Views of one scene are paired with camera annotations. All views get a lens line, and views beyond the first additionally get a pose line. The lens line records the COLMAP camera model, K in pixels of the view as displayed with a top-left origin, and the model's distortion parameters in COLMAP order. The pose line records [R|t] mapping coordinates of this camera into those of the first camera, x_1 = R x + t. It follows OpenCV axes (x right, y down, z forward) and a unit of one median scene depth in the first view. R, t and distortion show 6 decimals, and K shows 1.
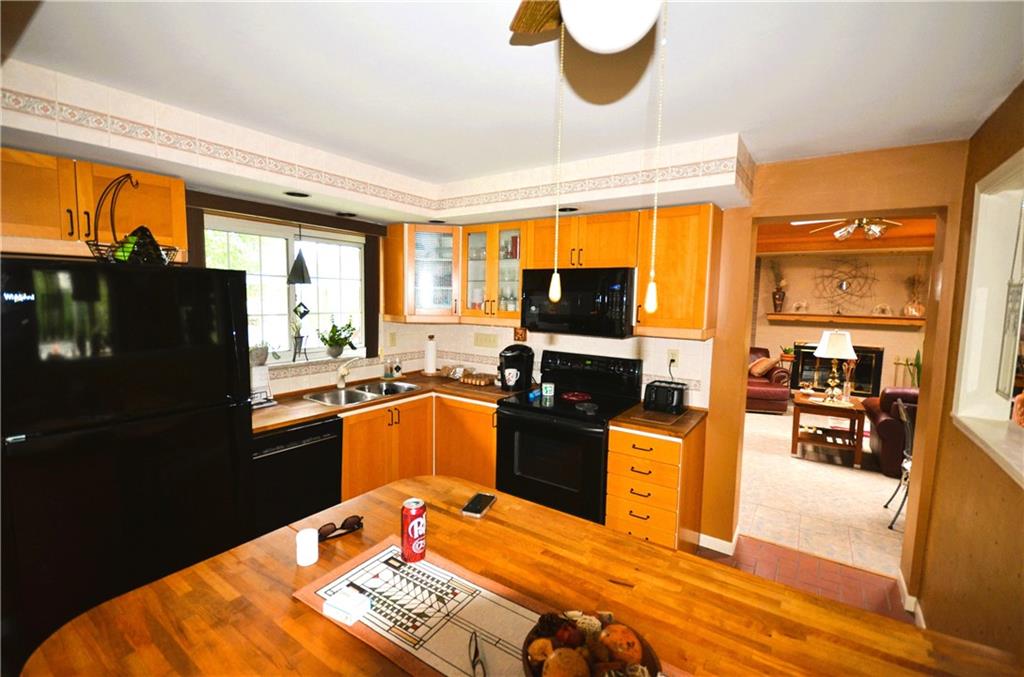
lens RADIAL K [[452.7, 0, 513.0], [0, 452.7, 338.3], [0, 0, 1]] dist [-0.015345, -0.000294]
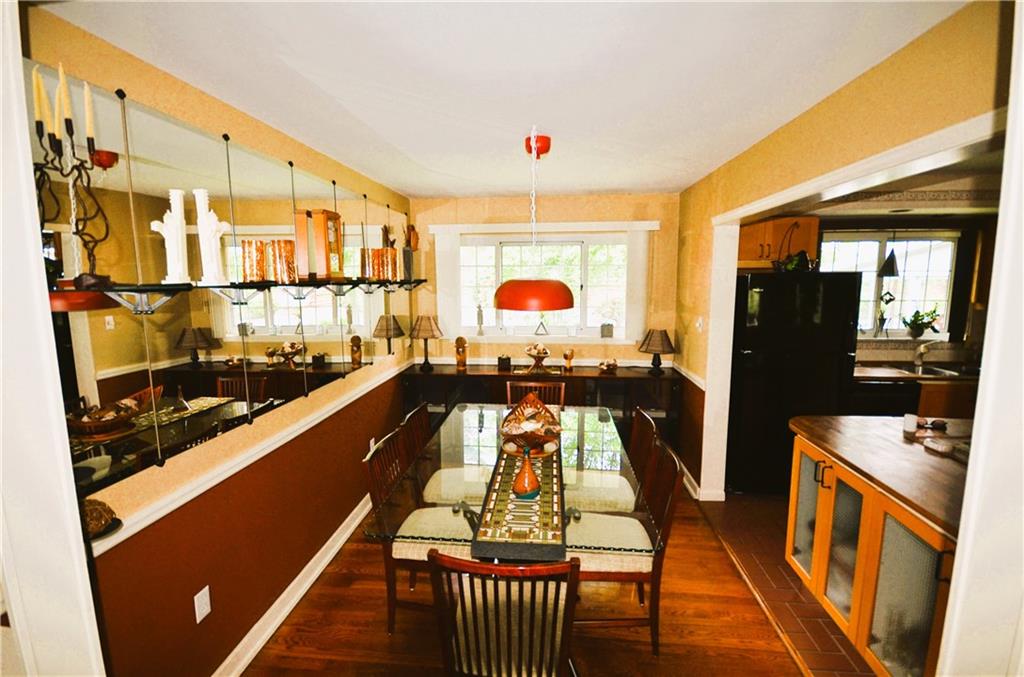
lens RADIAL K [[452.7, 0, 510.8], [0, 452.7, 340.1], [0, 0, 1]] dist [-0.015345, -0.000294]
pose [[0.480223, 0.094726, -0.872017, 0.121176], [-0.061746, 0.995336, 0.074118, 0.026162], [0.874970, 0.018250, 0.483832, -0.501222]]
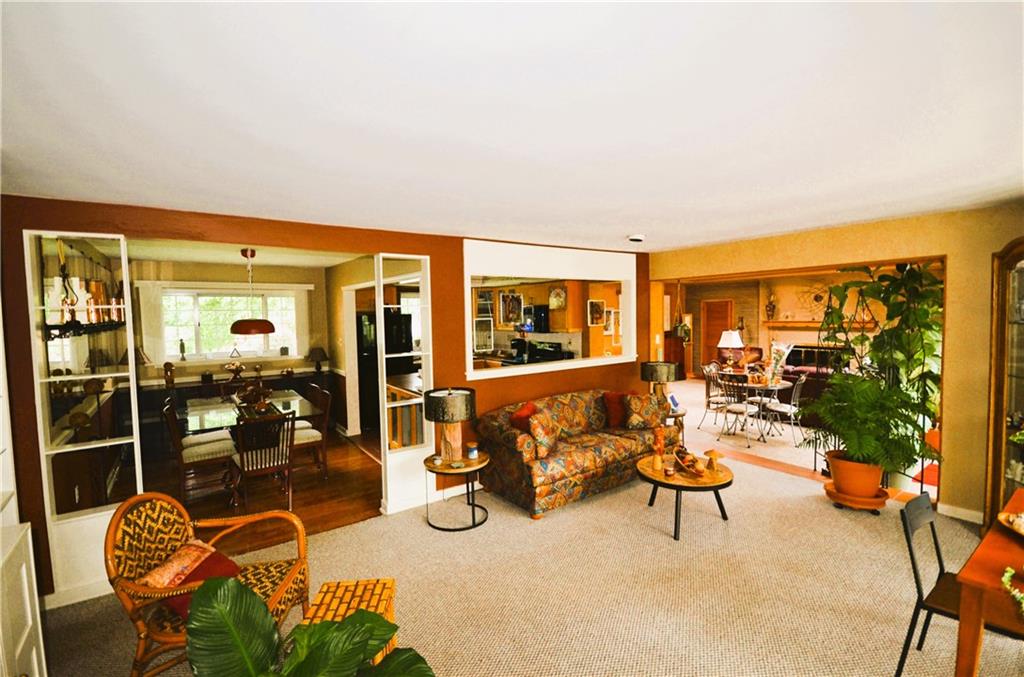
lens RADIAL K [[452.7, 0, 508.2], [0, 452.7, 339.0], [0, 0, 1]] dist [-0.015345, -0.000294]
pose [[0.937172, -0.014193, -0.348578, 0.801052], [0.002069, 0.999381, -0.035127, 0.100864], [0.348861, 0.032198, 0.936621, -1.214692]]
